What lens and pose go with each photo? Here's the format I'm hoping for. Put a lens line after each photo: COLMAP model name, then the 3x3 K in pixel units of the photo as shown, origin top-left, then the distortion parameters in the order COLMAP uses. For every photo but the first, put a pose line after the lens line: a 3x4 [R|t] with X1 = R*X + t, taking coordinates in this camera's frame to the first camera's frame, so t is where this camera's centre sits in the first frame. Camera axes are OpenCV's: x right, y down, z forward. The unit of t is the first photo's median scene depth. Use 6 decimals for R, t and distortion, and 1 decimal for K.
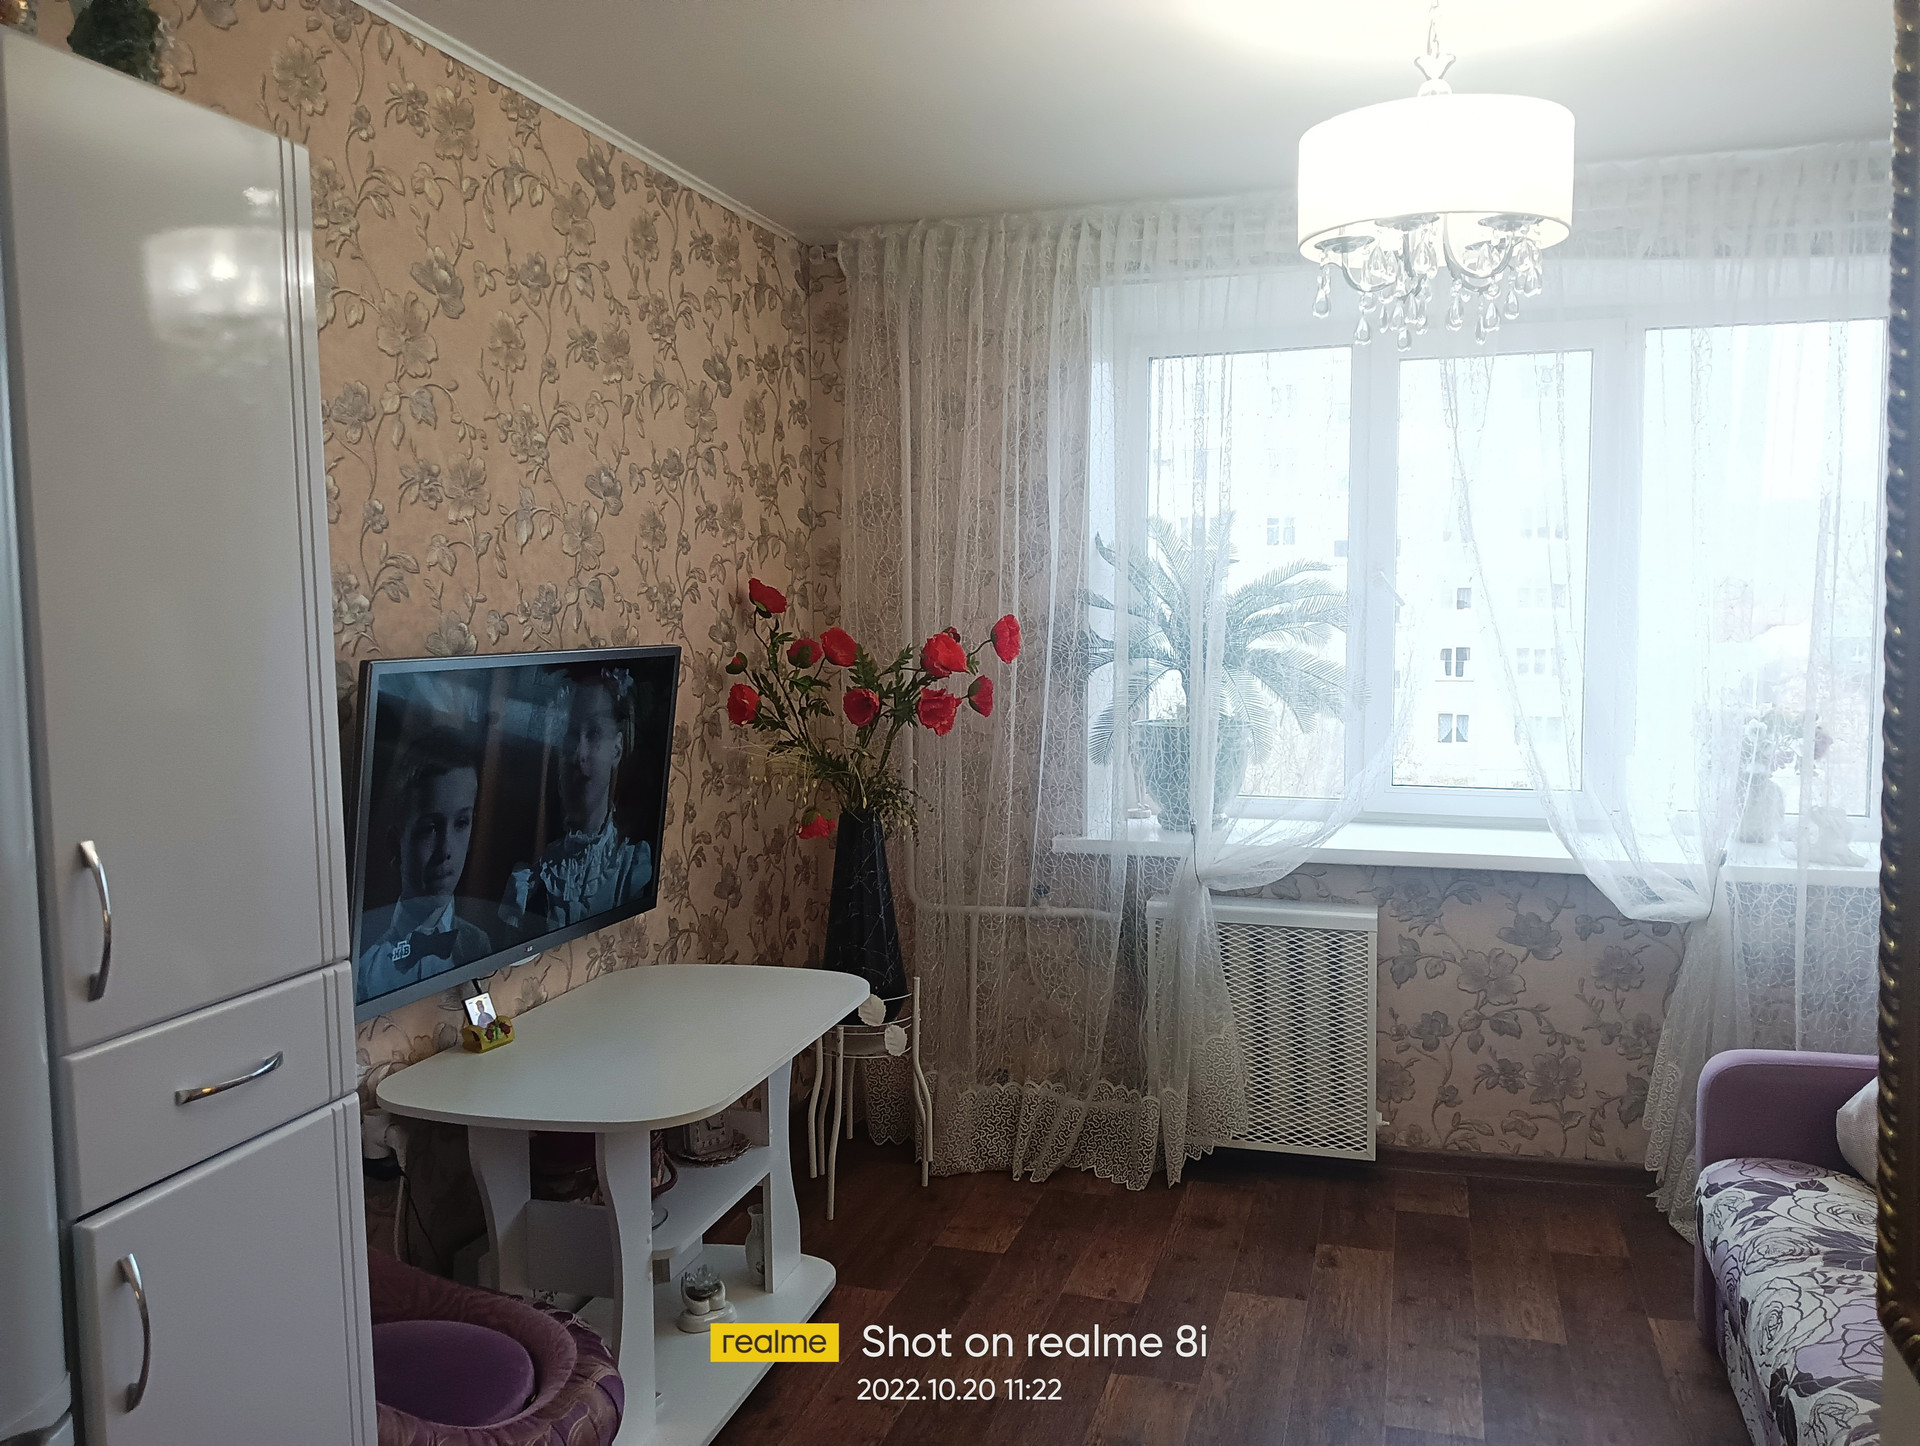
lens RADIAL K [[1479.2, 0, 964.8], [0, 1479.2, 716.5], [0, 0, 1]] dist [0.111197, -0.233074]
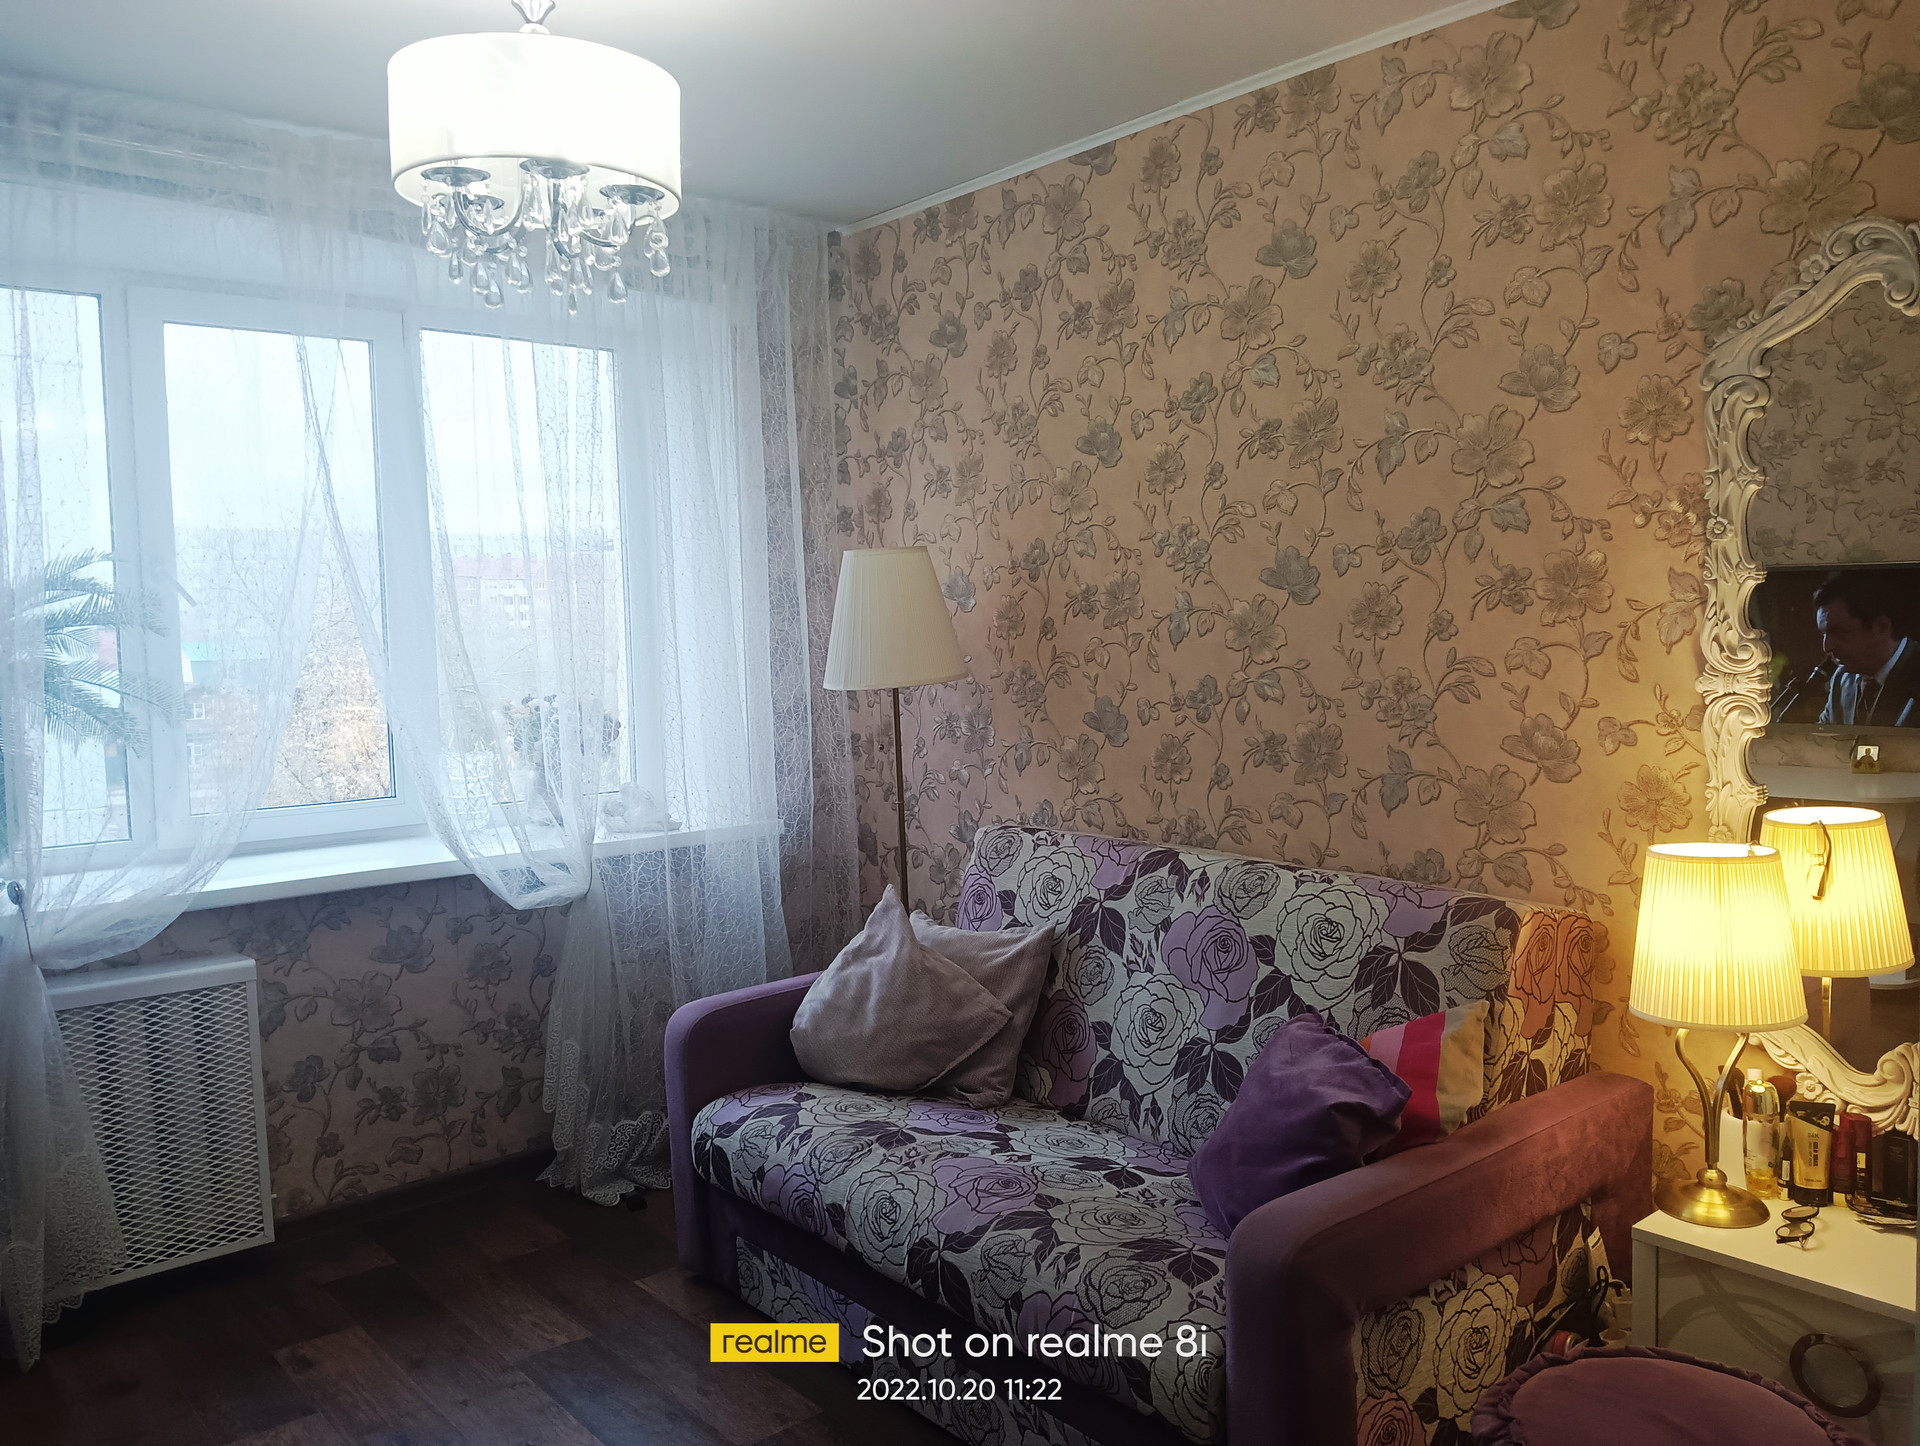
lens RADIAL K [[1479.2, 0, 964.8], [0, 1479.2, 716.5], [0, 0, 1]] dist [0.111197, -0.233074]
pose [[0.543066, -0.061061, 0.837467, -0.217697], [0.075481, 0.996865, 0.023736, 0.002972], [-0.836290, 0.050323, 0.545973, 0.178280]]
